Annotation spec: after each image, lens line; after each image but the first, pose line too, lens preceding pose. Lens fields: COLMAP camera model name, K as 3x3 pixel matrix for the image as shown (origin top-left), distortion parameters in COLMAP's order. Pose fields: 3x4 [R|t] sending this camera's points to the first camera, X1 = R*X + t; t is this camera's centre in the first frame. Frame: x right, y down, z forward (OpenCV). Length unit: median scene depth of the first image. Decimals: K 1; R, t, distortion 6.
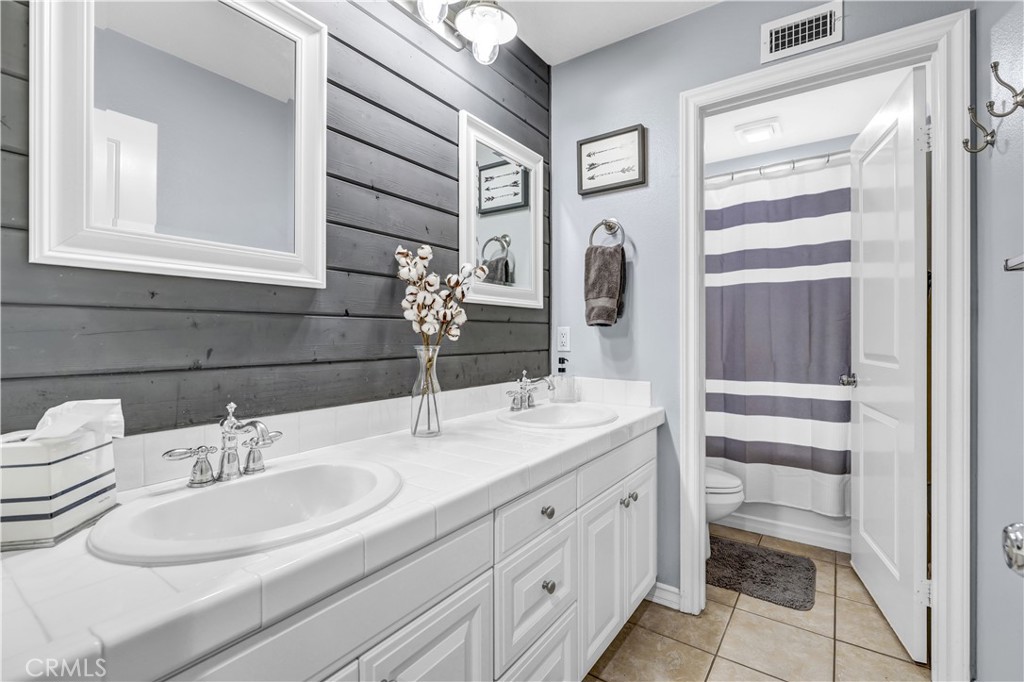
lens RADIAL K [[464.7, 0, 516.3], [0, 464.7, 337.0], [0, 0, 1]] dist [-0.003233, -0.000059]
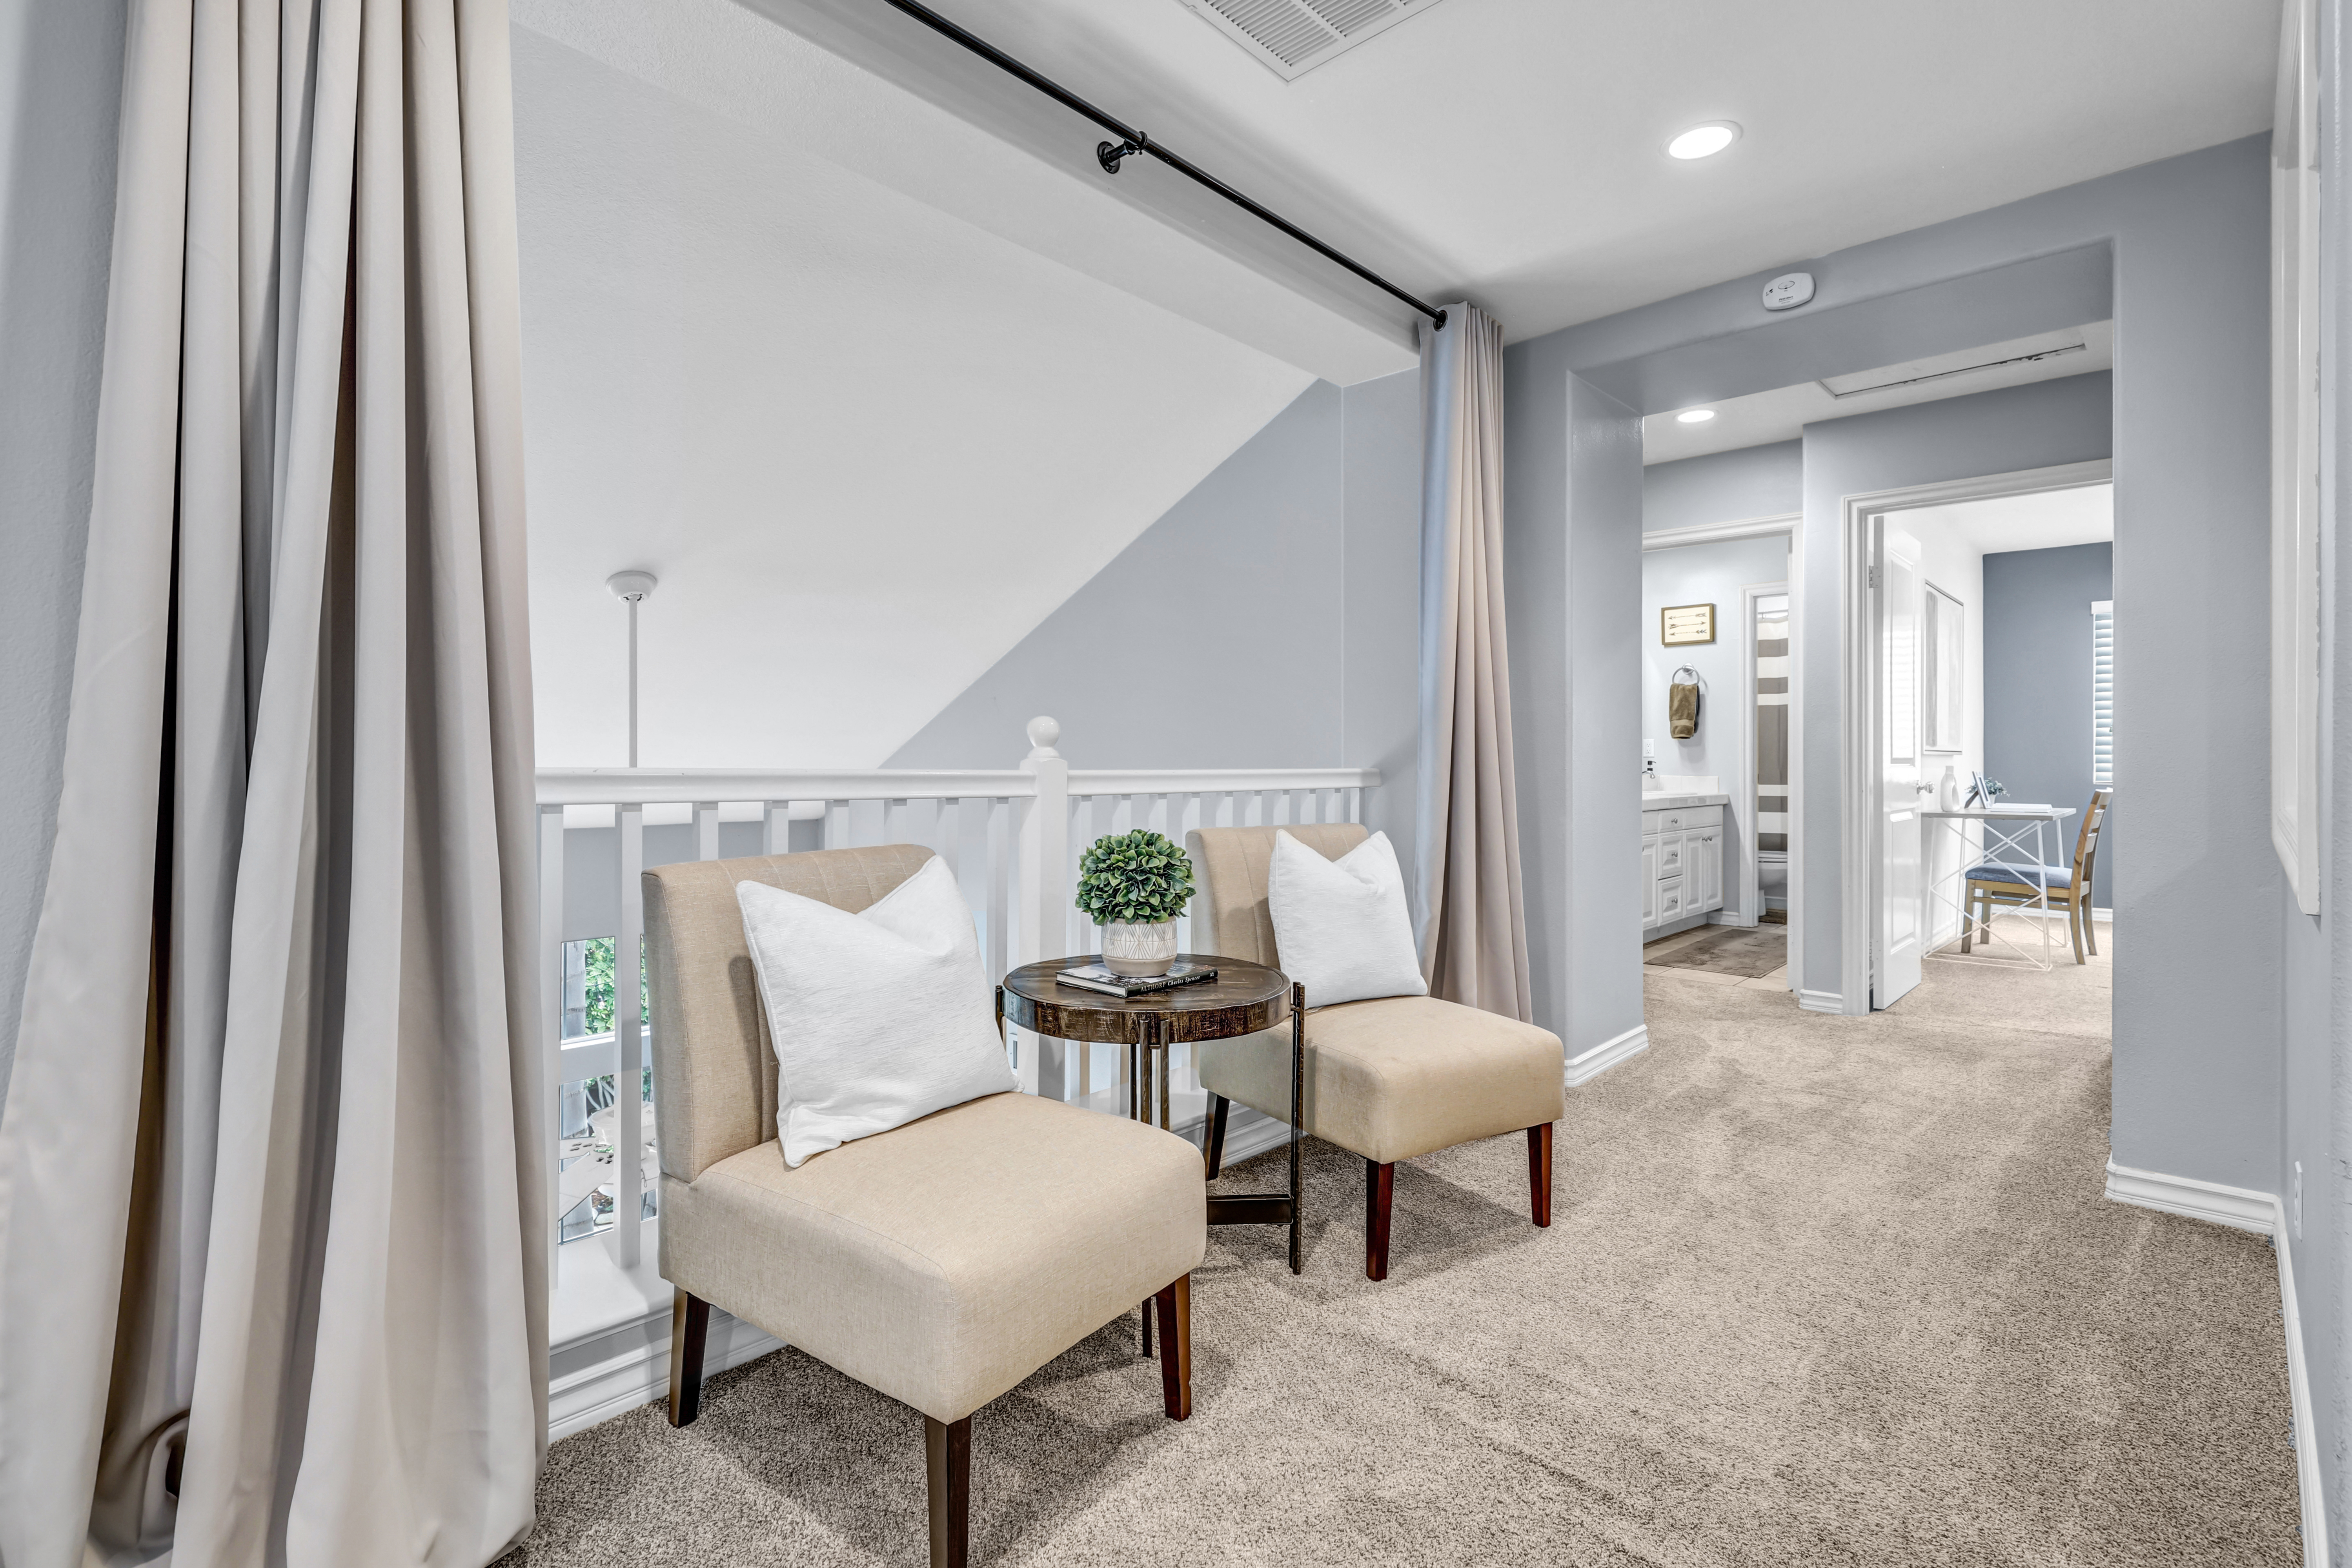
lens RADIAL K [[1067.5, 0, 1156.6], [0, 1067.5, 770.5], [0, 0, 1]] dist [-0.003233, -0.000059]
pose [[0.990694, 0.003269, -0.136072, -1.011743], [-0.001620, 0.999924, 0.012226, 0.040196], [0.136101, -0.011892, 0.990624, -2.595085]]
